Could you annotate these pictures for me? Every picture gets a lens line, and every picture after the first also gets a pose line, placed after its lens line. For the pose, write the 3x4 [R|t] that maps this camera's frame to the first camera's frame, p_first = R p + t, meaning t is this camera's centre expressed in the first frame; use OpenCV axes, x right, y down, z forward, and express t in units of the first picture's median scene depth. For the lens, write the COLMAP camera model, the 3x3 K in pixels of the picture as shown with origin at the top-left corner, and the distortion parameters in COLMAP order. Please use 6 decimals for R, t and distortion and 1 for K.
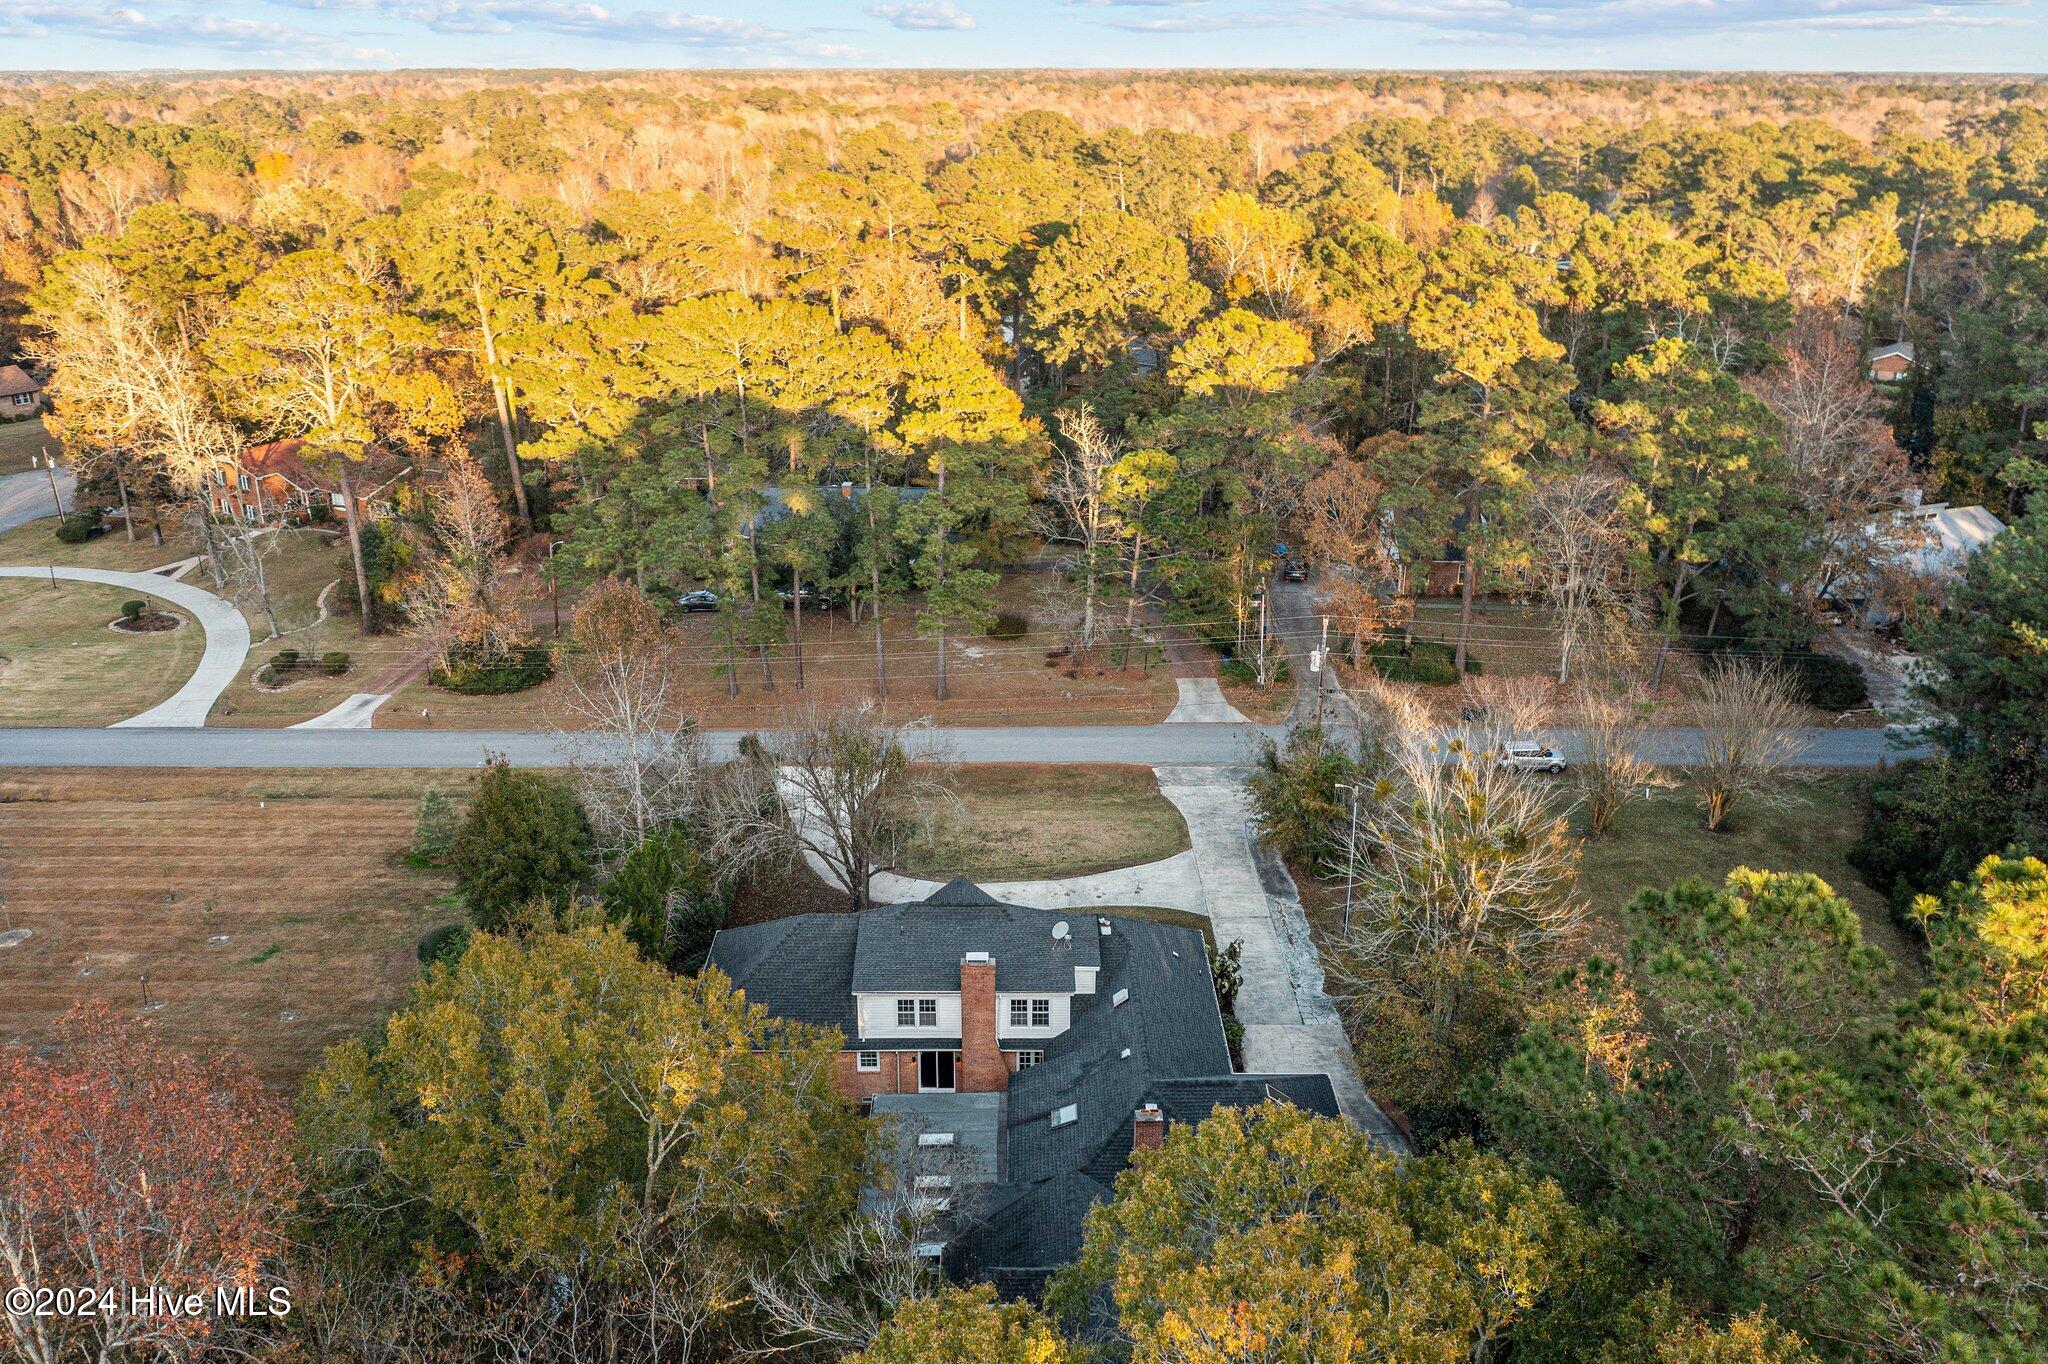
lens RADIAL K [[1650.5, 0, 1018.7], [0, 1650.5, 679.4], [0, 0, 1]] dist [0.002364, 0.000443]
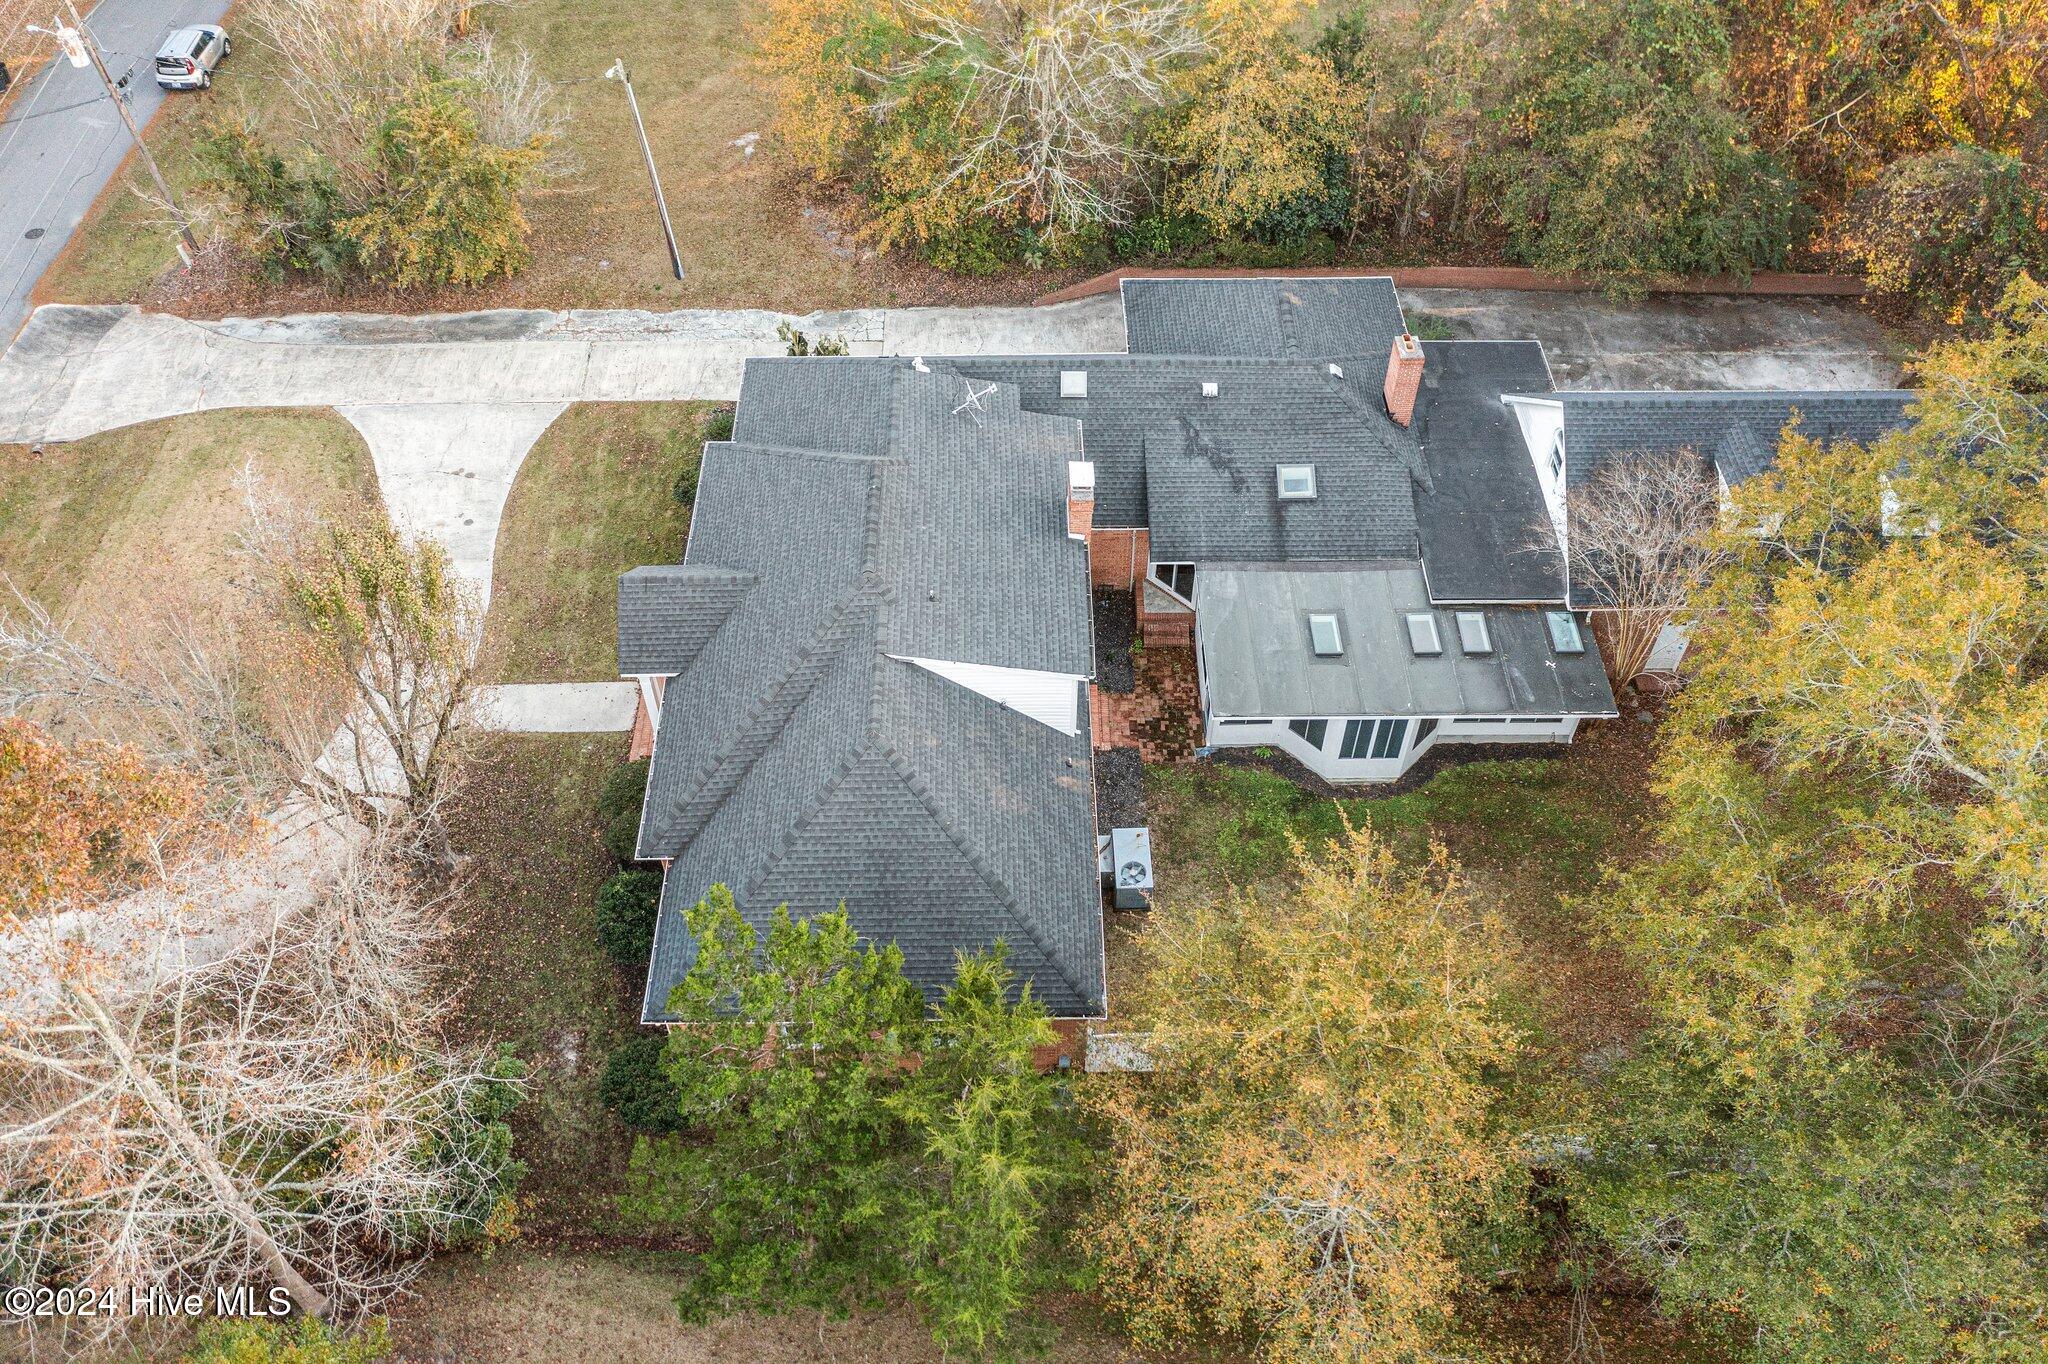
lens RADIAL K [[1623.4, 0, 1019.5], [0, 1623.4, 688.9], [0, 0, 1]] dist [-0.013422, 0.000370]
pose [[-0.007029, -0.759117, 0.650917, -0.389561], [0.357421, 0.606025, 0.710622, -0.177377], [-0.933917, 0.237646, 0.267064, 0.730265]]
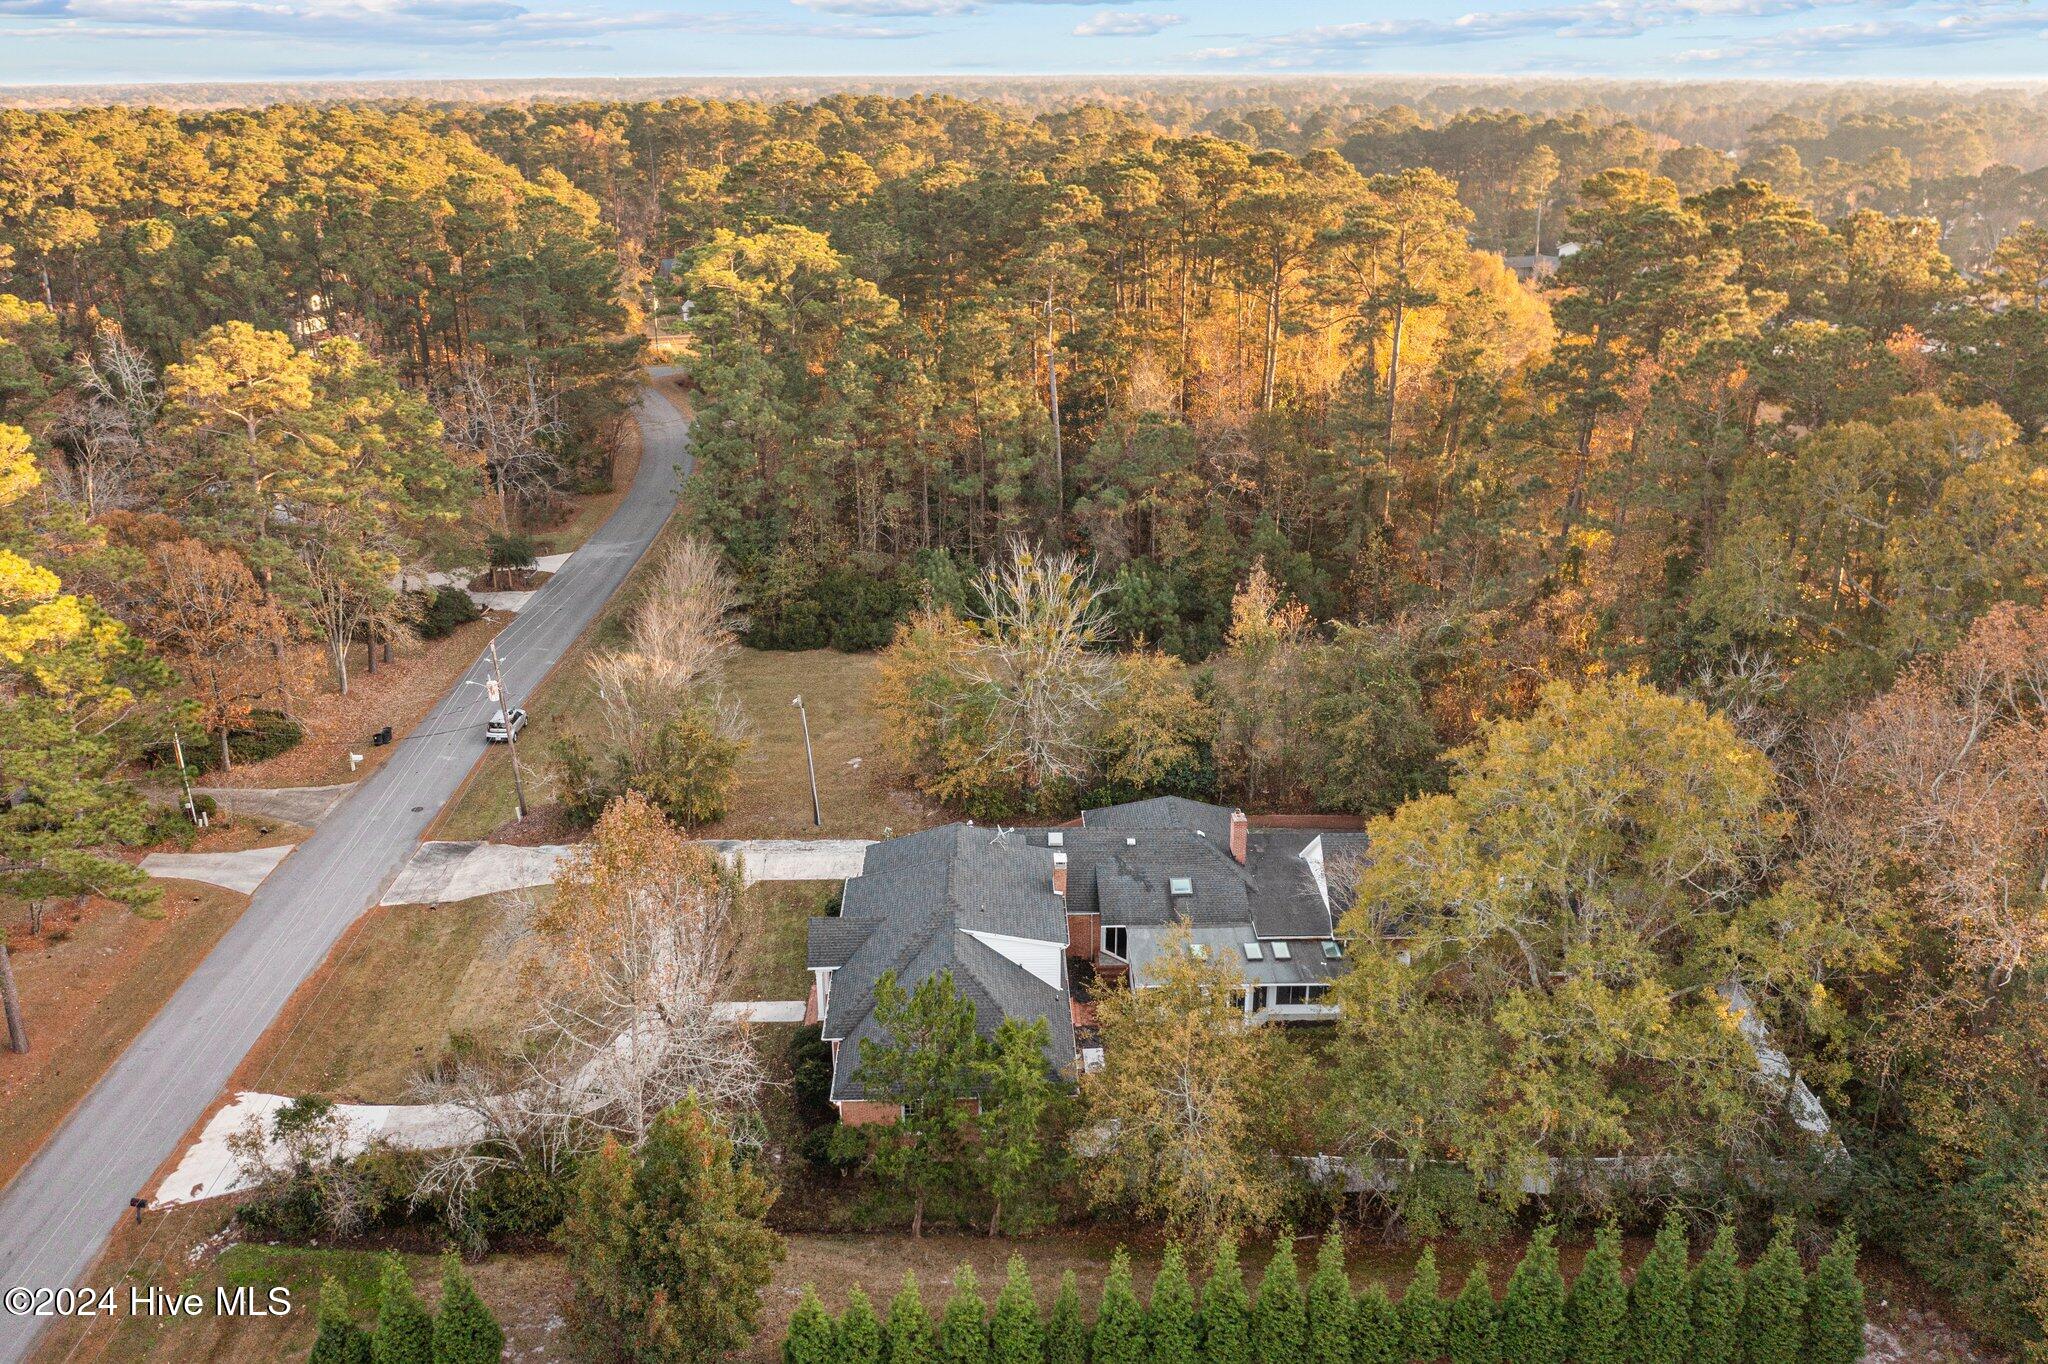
lens RADIAL K [[1625.9, 0, 1021.6], [0, 1625.9, 680.3], [0, 0, 1]] dist [0.003254, -0.000251]
pose [[-0.020684, -0.357408, 0.933719, -0.851047], [0.359296, 0.868871, 0.340544, -0.273847], [-0.932994, 0.342525, 0.110444, 0.711481]]
